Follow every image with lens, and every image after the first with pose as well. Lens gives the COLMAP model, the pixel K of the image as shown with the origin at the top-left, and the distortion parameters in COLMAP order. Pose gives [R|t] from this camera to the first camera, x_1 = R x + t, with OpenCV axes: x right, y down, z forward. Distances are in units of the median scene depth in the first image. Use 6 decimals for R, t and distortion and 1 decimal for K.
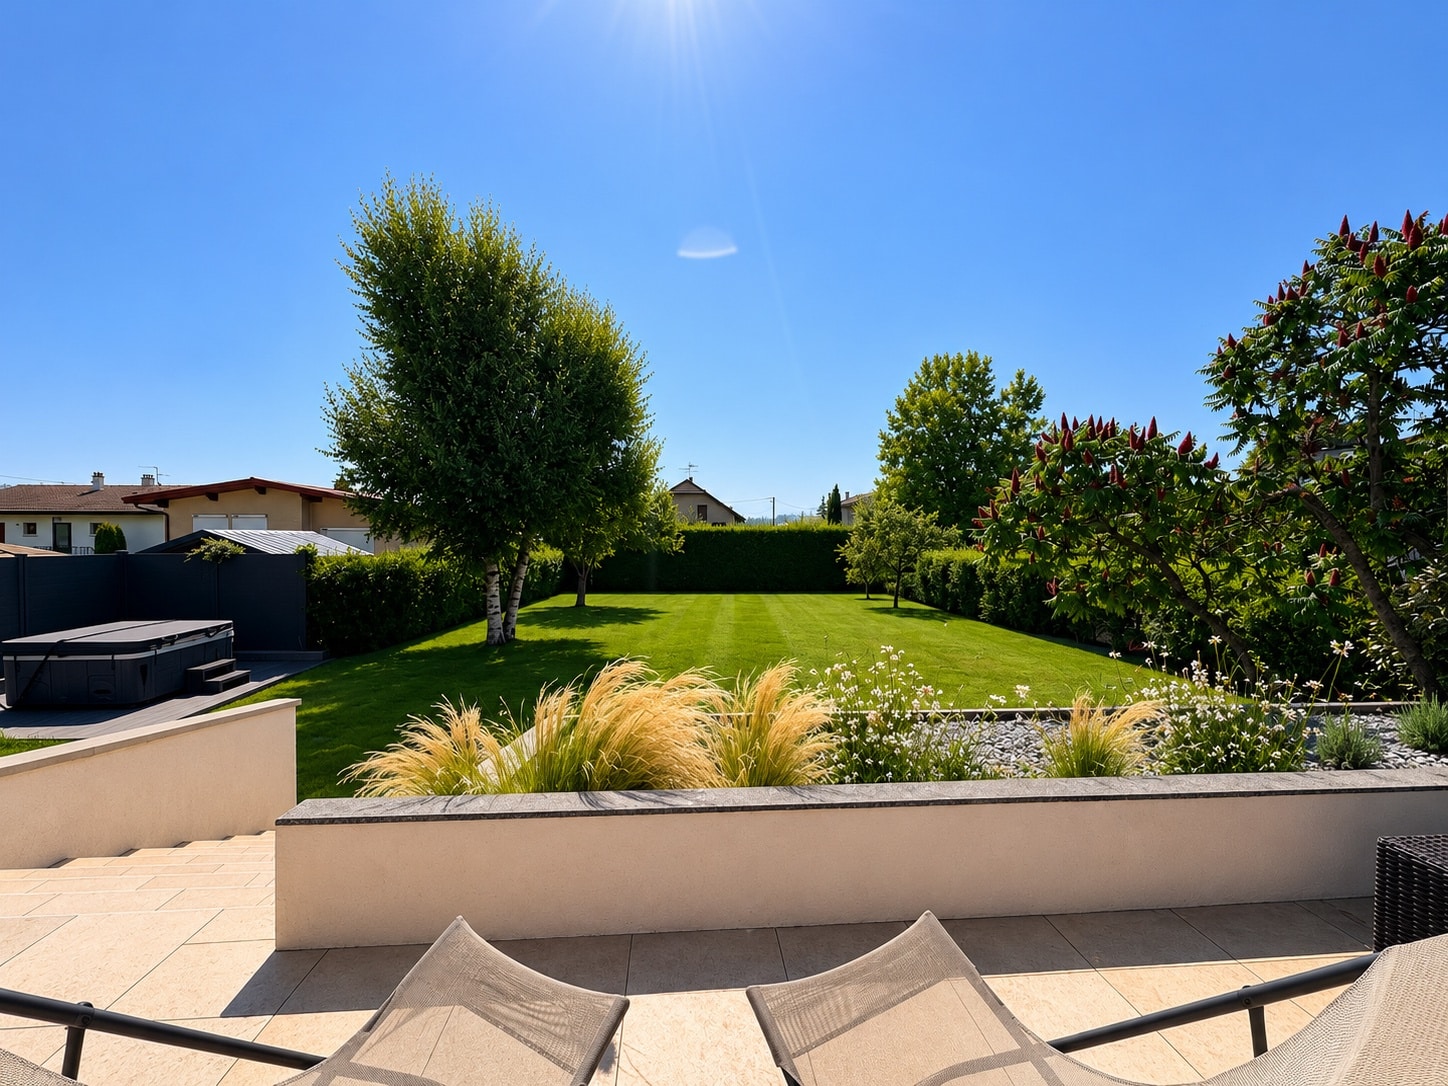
lens RADIAL K [[587.5, 0, 726.7], [0, 587.5, 536.3], [0, 0, 1]] dist [-0.012823, -0.000037]
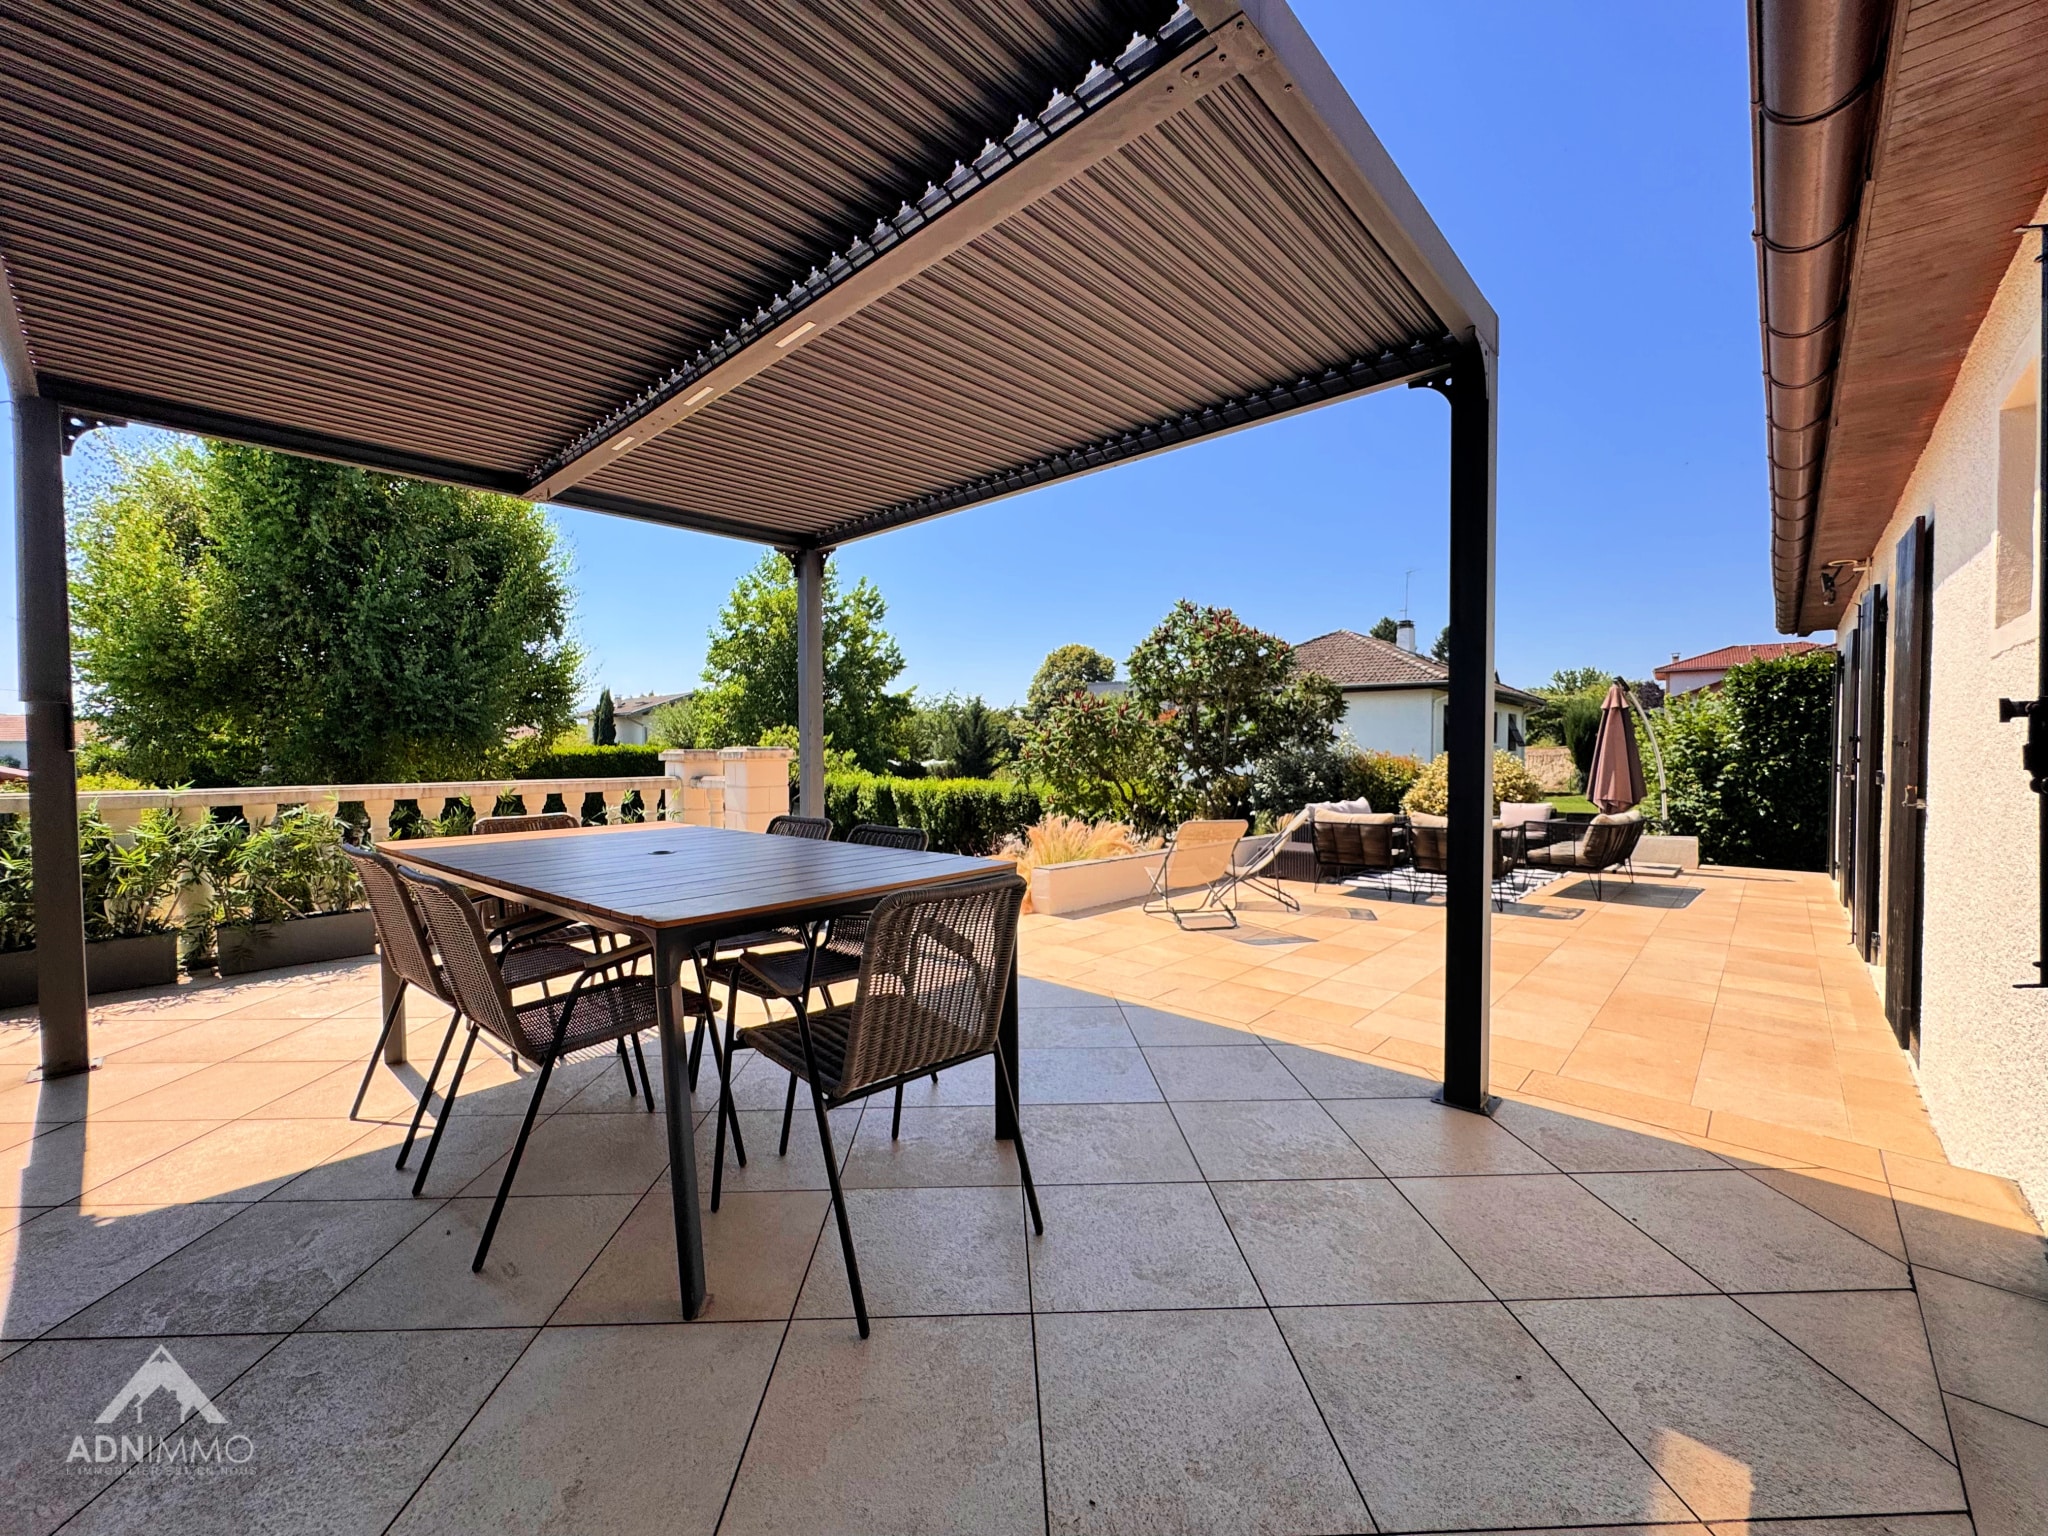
lens RADIAL K [[831.0, 0, 1026.0], [0, 831.0, 772.5], [0, 0, 1]] dist [-0.012823, -0.000037]
pose [[0.746033, -0.010690, 0.665823, -0.151222], [0.005782, 0.999937, 0.009576, 0.002653], [-0.665884, -0.003295, 0.746048, -0.093653]]
